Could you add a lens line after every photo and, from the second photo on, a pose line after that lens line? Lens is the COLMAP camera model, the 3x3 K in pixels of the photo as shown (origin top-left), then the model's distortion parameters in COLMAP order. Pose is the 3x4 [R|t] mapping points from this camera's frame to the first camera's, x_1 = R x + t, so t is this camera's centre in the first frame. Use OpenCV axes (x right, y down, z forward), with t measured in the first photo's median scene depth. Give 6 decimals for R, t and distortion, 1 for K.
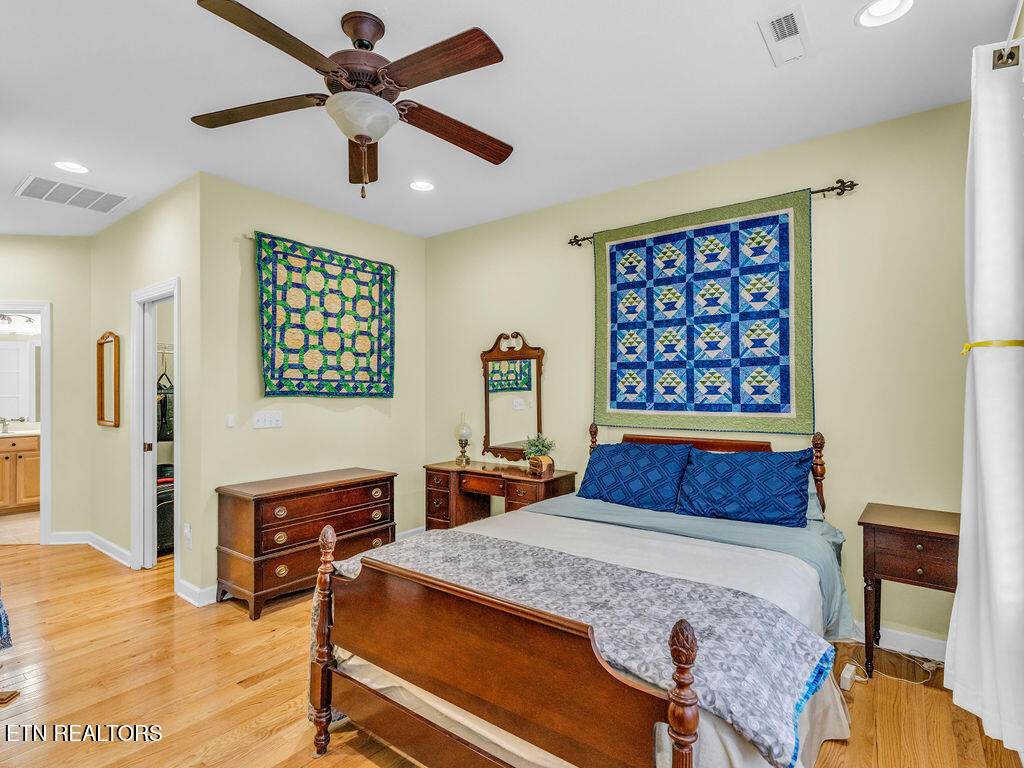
lens RADIAL K [[555.0, 0, 515.2], [0, 555.0, 388.7], [0, 0, 1]] dist [-0.000789, 0.000141]
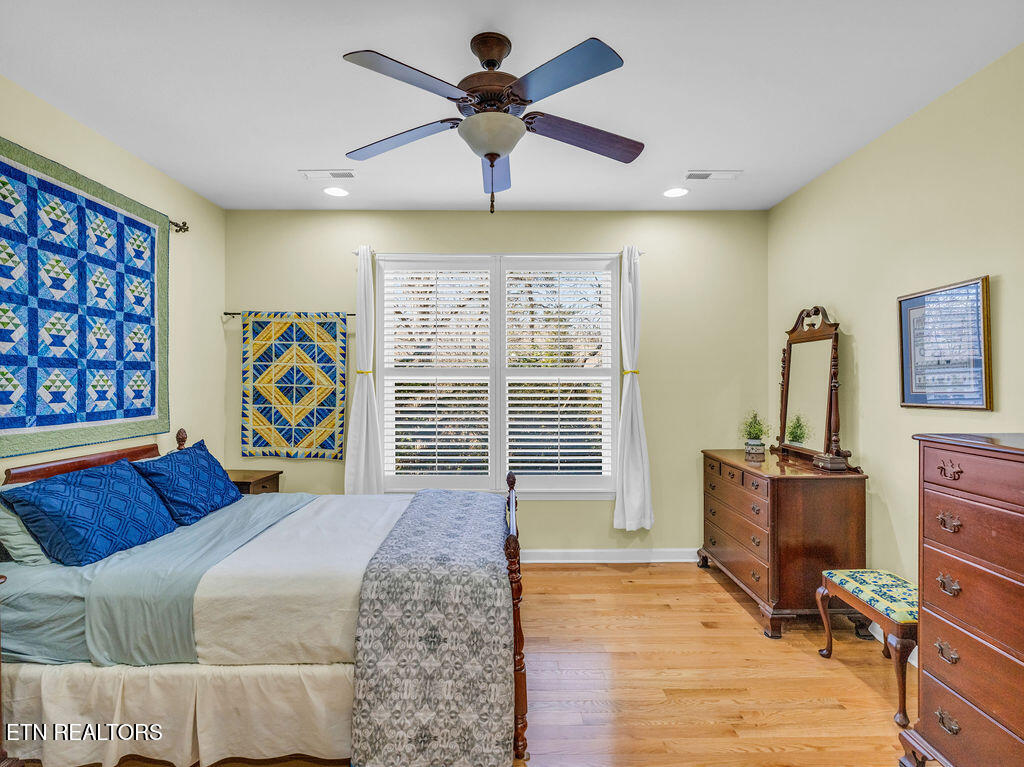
lens RADIAL K [[536.1, 0, 503.2], [0, 536.1, 381.0], [0, 0, 1]] dist [-0.013507, 0.005690]
pose [[-0.619153, 0.003096, 0.785264, -0.649877], [-0.000645, 0.999990, -0.004451, -0.015845], [-0.785270, -0.003262, -0.619145, 0.977909]]
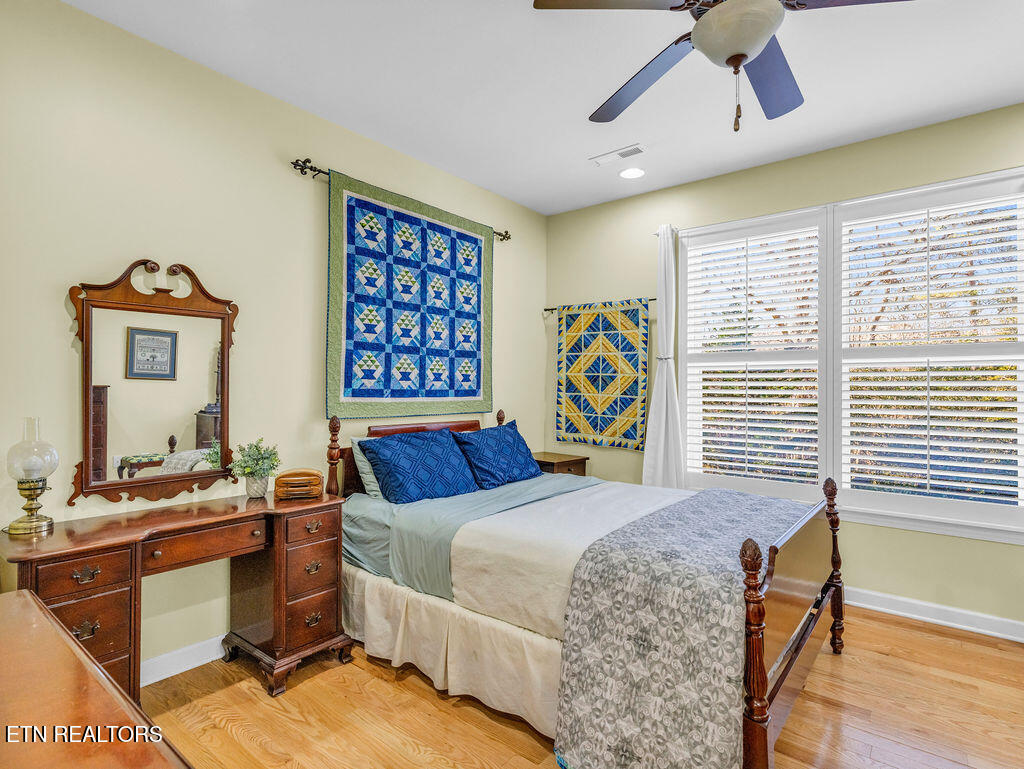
lens RADIAL K [[536.1, 0, 487.7], [0, 536.1, 380.1], [0, 0, 1]] dist [-0.013507, 0.005690]
pose [[0.026740, 0.015297, 0.999525, -0.648792], [-0.013817, 0.999793, -0.014932, 0.021534], [-0.999547, -0.013411, 0.026946, 0.836367]]
